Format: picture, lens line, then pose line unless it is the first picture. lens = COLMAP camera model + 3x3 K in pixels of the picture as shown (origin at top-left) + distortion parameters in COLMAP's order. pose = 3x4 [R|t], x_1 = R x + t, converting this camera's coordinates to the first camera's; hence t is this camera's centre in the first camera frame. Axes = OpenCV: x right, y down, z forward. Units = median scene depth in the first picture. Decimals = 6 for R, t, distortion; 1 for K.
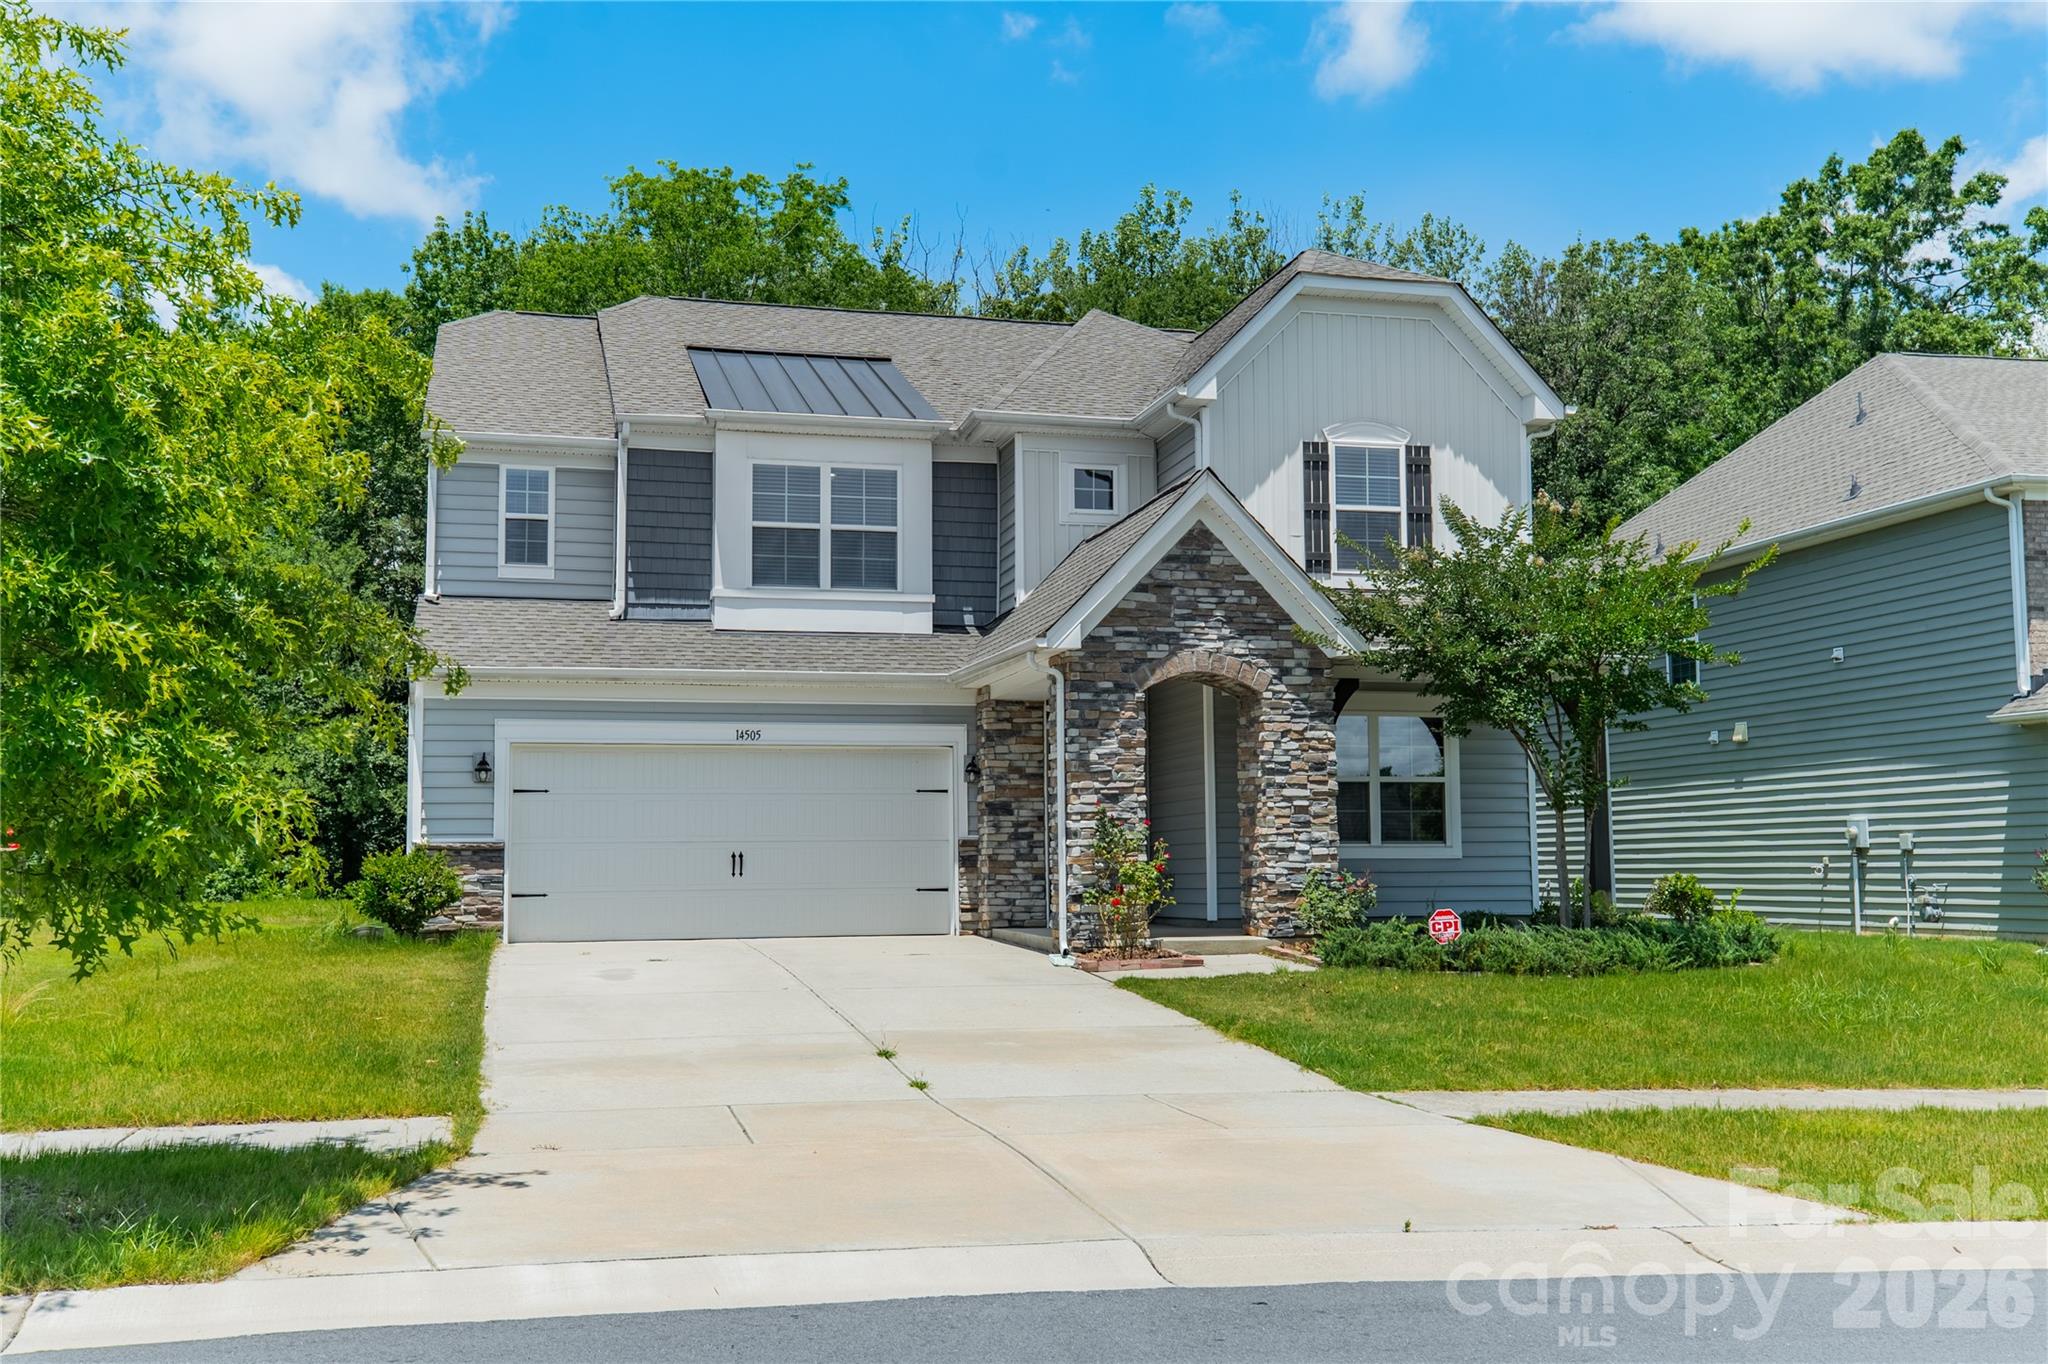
lens RADIAL K [[1980.7, 0, 1021.0], [0, 1980.7, 725.3], [0, 0, 1]] dist [0.087888, 0.000000]
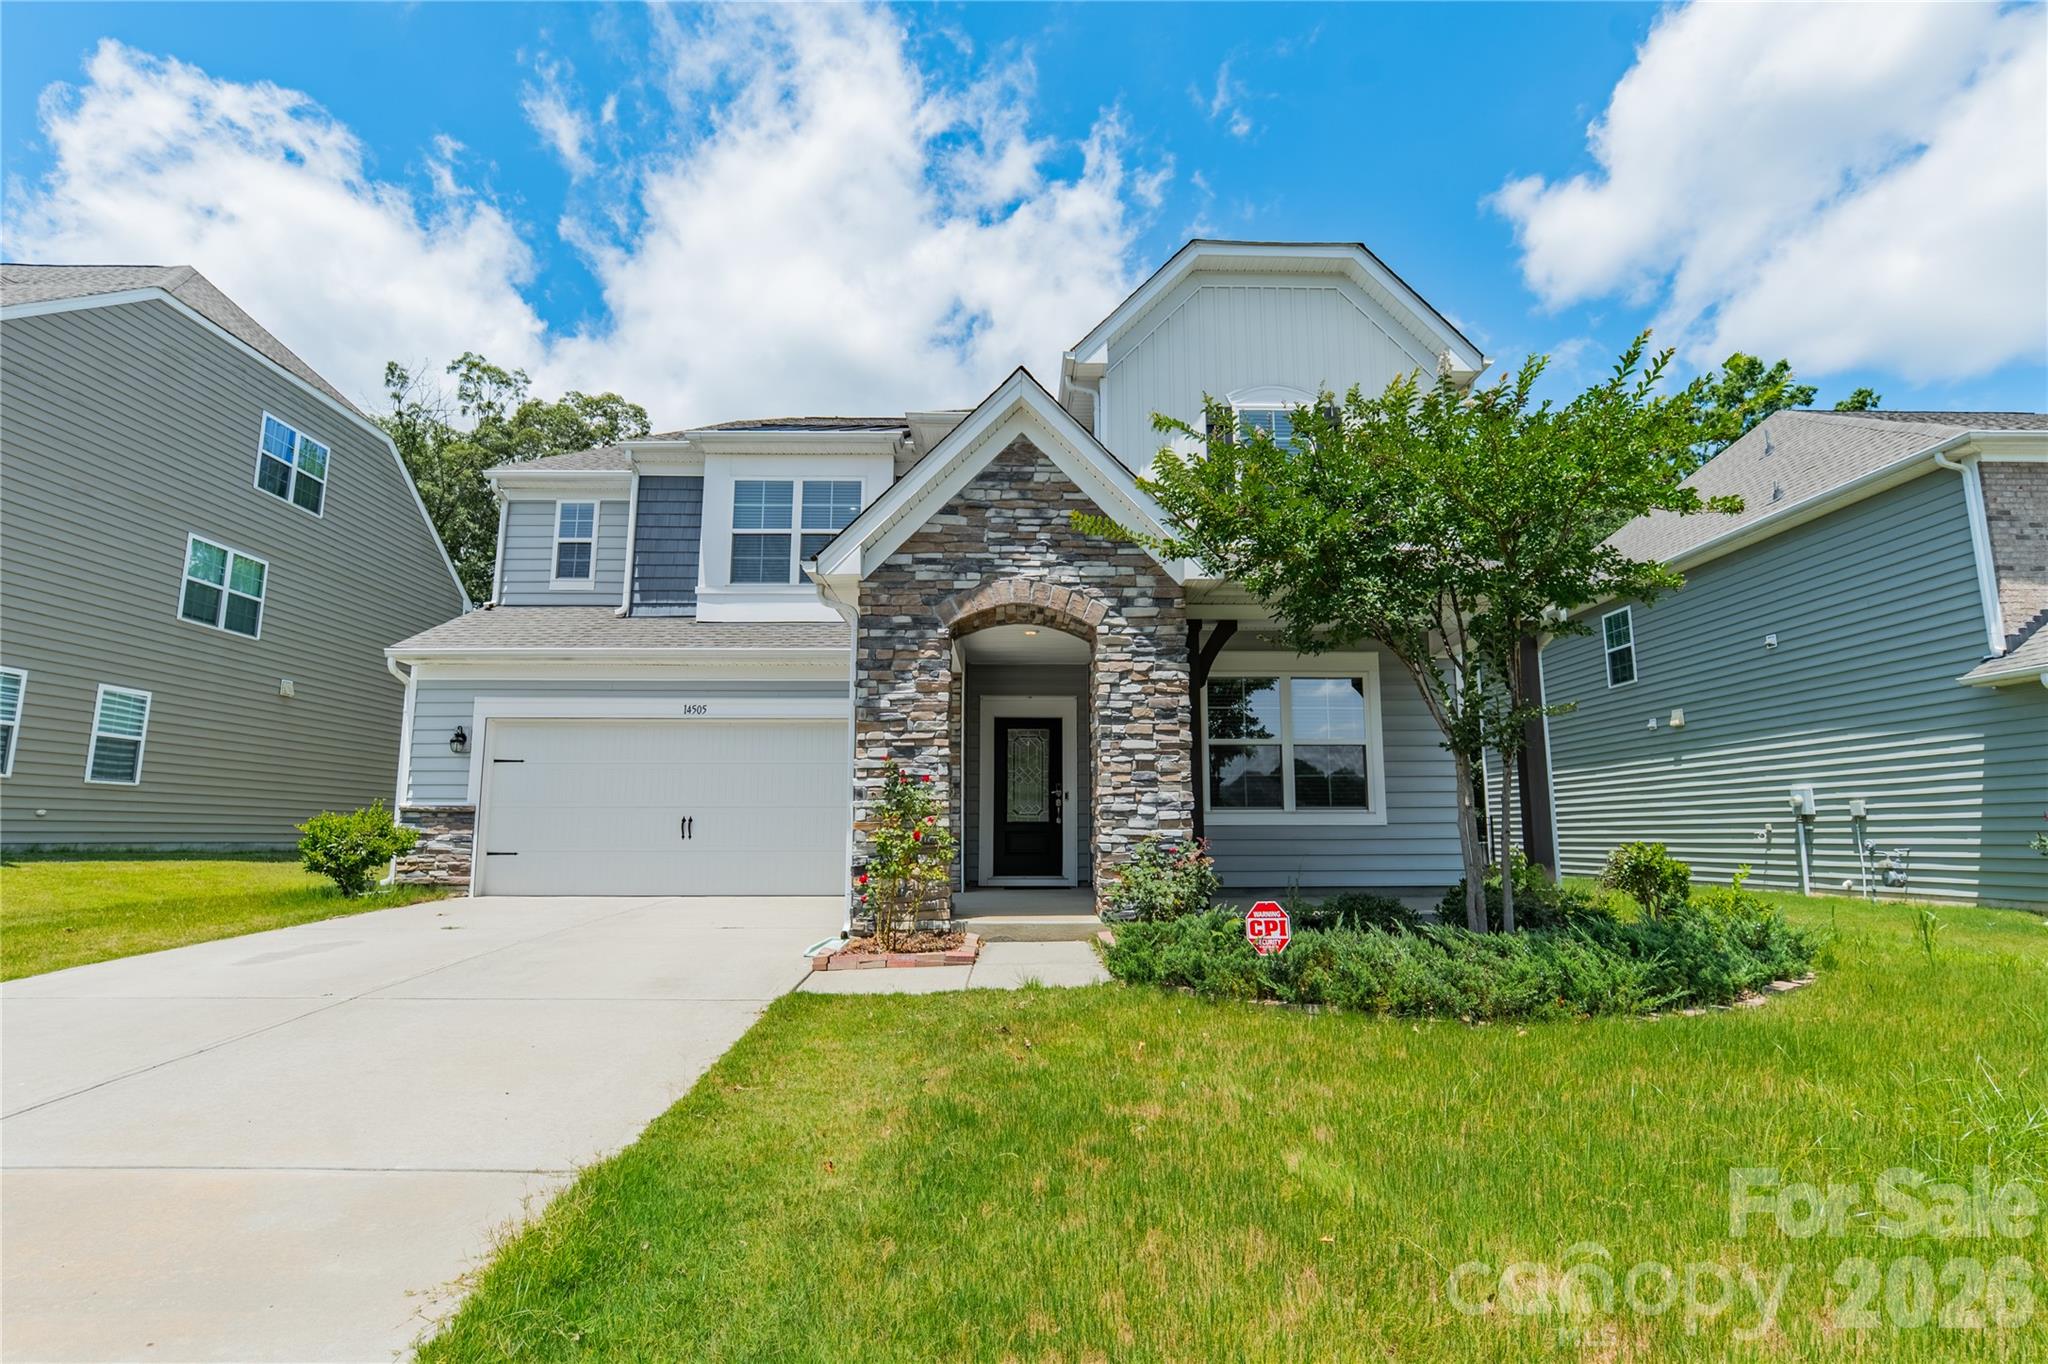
lens RADIAL K [[984.0, 0, 1020.3], [0, 984.0, 697.2], [0, 0, 1]] dist [-0.023492, 0.002763]
pose [[0.974508, -0.024584, -0.223002, 0.165462], [0.010409, 0.997862, -0.064520, 0.036366], [0.224111, 0.060554, 0.972681, 0.530794]]
